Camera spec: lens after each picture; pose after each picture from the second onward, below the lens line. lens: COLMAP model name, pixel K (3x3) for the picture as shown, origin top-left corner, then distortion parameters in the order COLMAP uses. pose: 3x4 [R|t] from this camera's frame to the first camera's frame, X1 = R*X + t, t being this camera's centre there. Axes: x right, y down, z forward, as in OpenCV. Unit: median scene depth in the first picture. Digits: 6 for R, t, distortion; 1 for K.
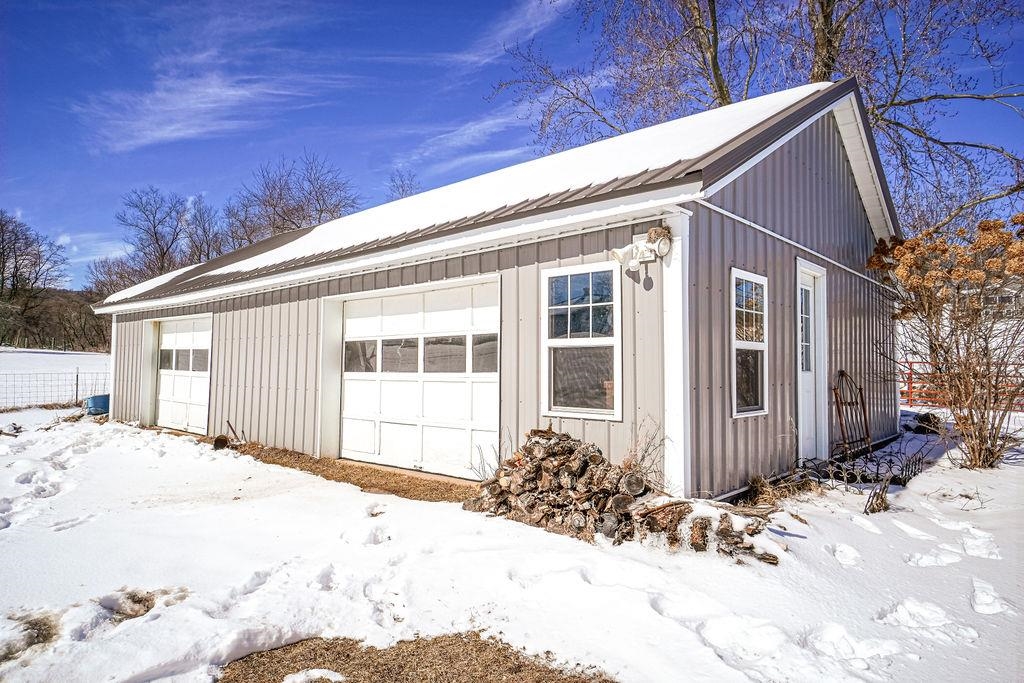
lens RADIAL K [[605.9, 0, 512.0], [0, 605.9, 341.5], [0, 0, 1]] dist [0.032025, -0.000515]
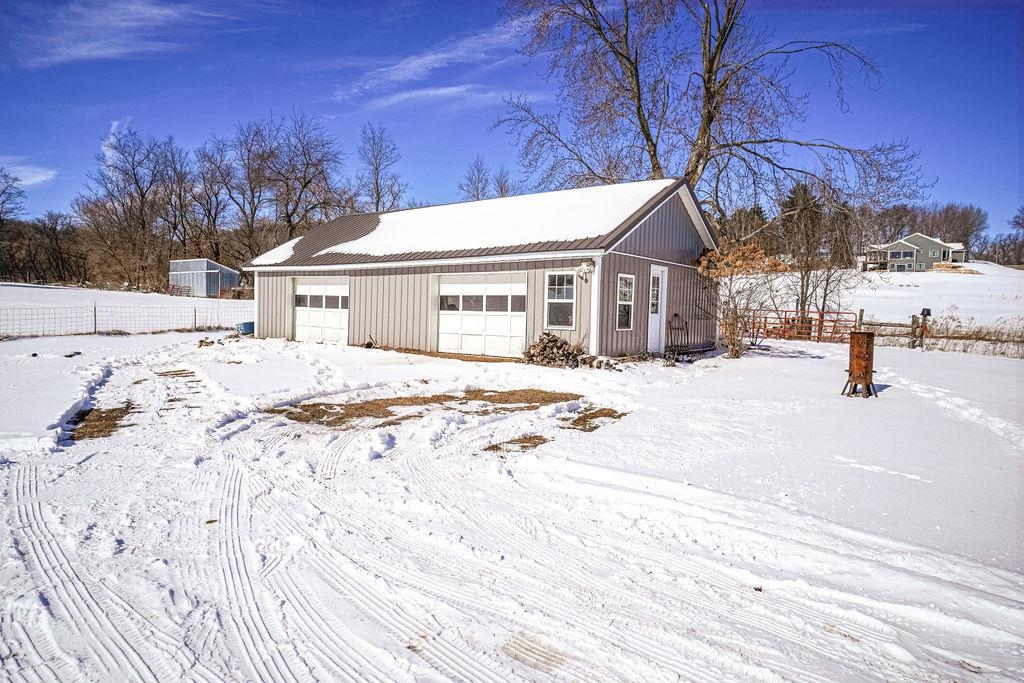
lens RADIAL K [[594.7, 0, 512.0], [0, 594.7, 341.5], [0, 0, 1]] dist [0.003076, 0.001513]
pose [[0.994732, 0.014667, 0.101453, -0.348119], [-0.024146, 0.995388, 0.092841, -0.056416], [-0.099624, -0.094801, 0.990499, -1.522246]]
